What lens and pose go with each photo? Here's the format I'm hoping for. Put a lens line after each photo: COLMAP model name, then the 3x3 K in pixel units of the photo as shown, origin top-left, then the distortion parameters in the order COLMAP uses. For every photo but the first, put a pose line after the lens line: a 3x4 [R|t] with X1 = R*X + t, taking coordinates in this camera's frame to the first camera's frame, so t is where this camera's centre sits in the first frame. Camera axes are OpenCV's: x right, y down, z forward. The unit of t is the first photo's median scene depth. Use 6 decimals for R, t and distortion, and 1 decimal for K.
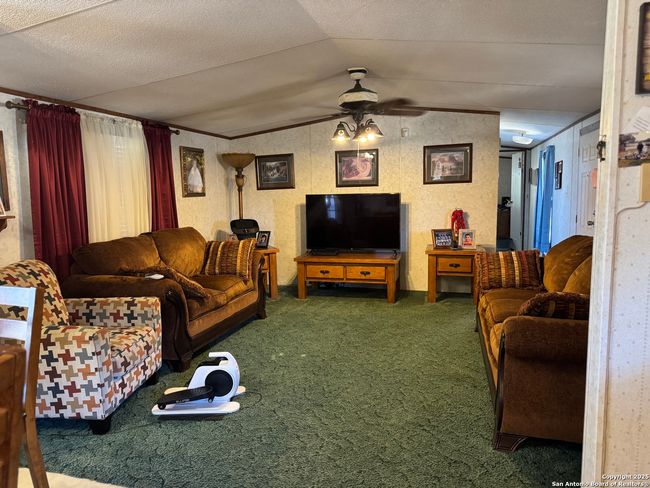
lens RADIAL K [[465.3, 0, 325.3], [0, 465.3, 245.9], [0, 0, 1]] dist [0.010935, -0.001034]
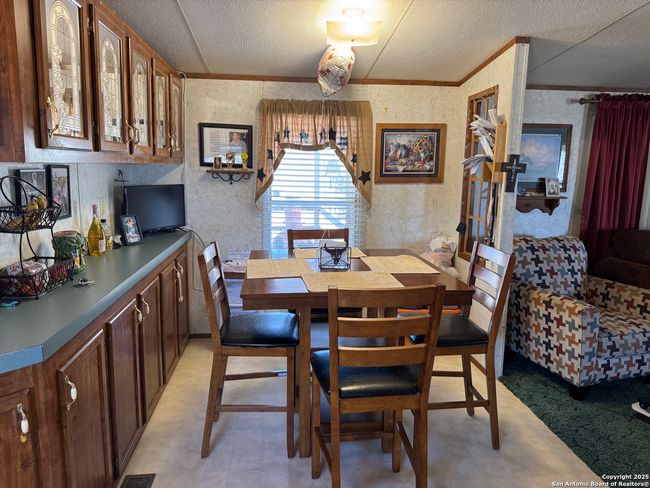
lens RADIAL K [[465.3, 0, 325.7], [0, 465.3, 241.5], [0, 0, 1]] dist [0.010935, -0.001034]
pose [[0.384918, 0.171606, -0.906857, 0.243844], [-0.133259, 0.982600, 0.129378, -0.032820], [0.913280, 0.071047, 0.401088, -0.022310]]
